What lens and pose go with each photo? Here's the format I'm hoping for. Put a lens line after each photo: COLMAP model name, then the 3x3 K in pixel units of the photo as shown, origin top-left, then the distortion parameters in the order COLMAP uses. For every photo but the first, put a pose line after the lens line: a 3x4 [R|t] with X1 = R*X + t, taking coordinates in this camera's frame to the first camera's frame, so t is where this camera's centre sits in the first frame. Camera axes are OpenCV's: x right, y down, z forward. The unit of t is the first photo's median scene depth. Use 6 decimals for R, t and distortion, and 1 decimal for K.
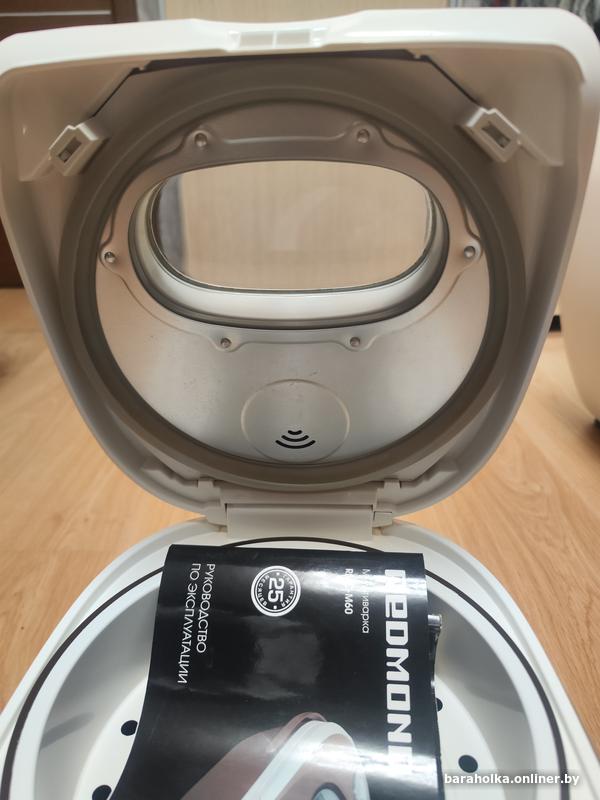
lens RADIAL K [[555.7, 0, 293.9], [0, 555.7, 403.5], [0, 0, 1]] dist [-0.022984, 0.001959]
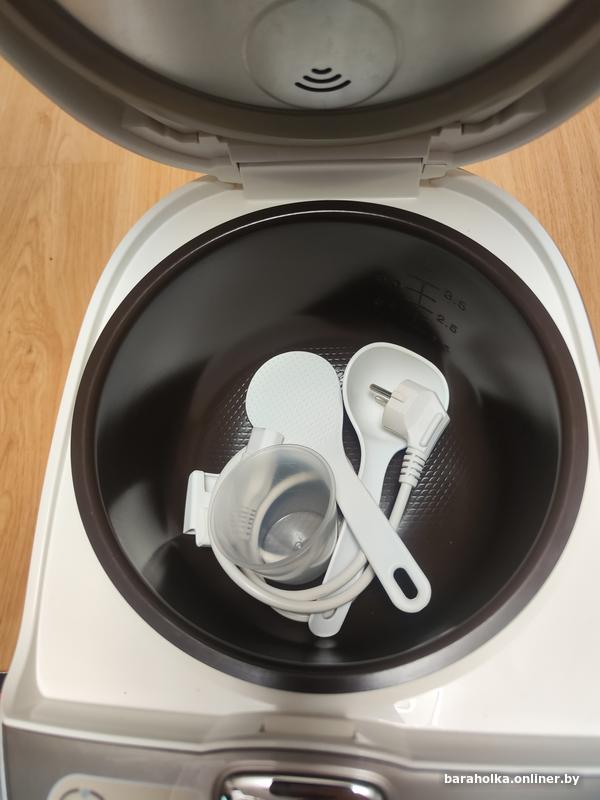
lens RADIAL K [[555.7, 0, 293.9], [0, 555.7, 403.5], [0, 0, 1]] dist [-0.022984, 0.001959]
pose [[0.997645, -0.029566, -0.061890, -0.002846], [0.064942, 0.697500, 0.713636, -0.160254], [0.022069, -0.715975, 0.697777, 0.222995]]
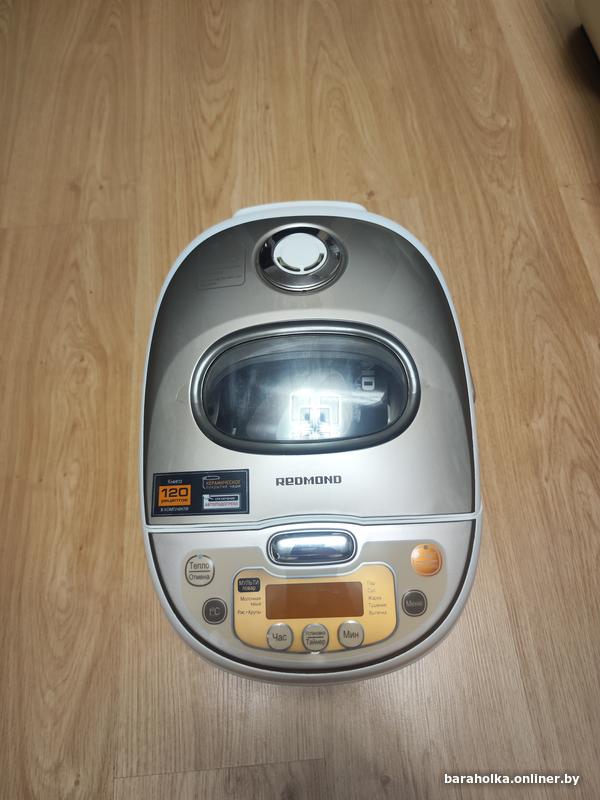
lens RADIAL K [[541.9, 0, 300.0], [0, 541.9, 400.0], [0, 0, 1]] dist [-0.032684, 0.004094]
pose [[0.996254, -0.085174, 0.014960, -0.054320], [0.052010, 0.728346, 0.683232, -0.462377], [-0.069090, -0.679895, 0.730048, -0.284507]]
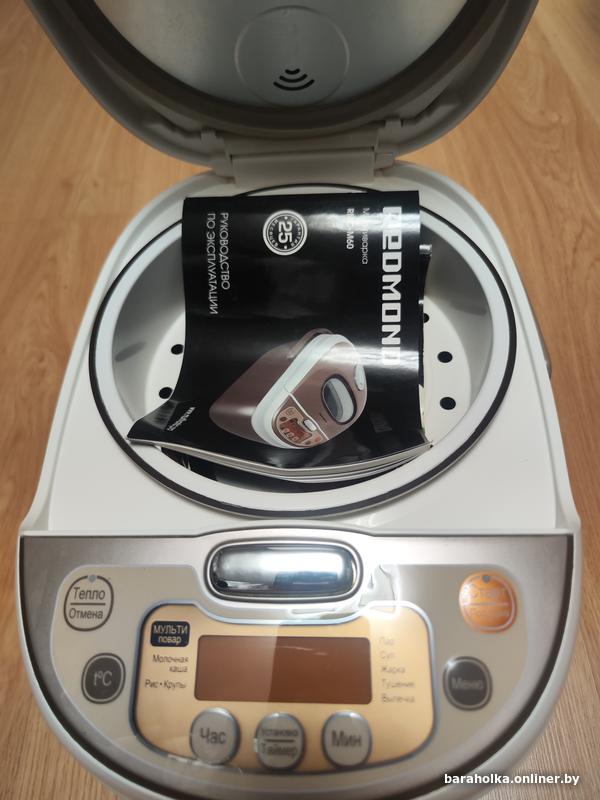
lens RADIAL K [[557.1, 0, 297.2], [0, 557.1, 389.1], [0, 0, 1]] dist [-0.028489, 0.005051]
pose [[0.997857, -0.055860, -0.034086, 0.012040], [0.065403, 0.834329, 0.547373, -0.011898], [-0.002137, -0.548429, 0.836195, -0.108521]]
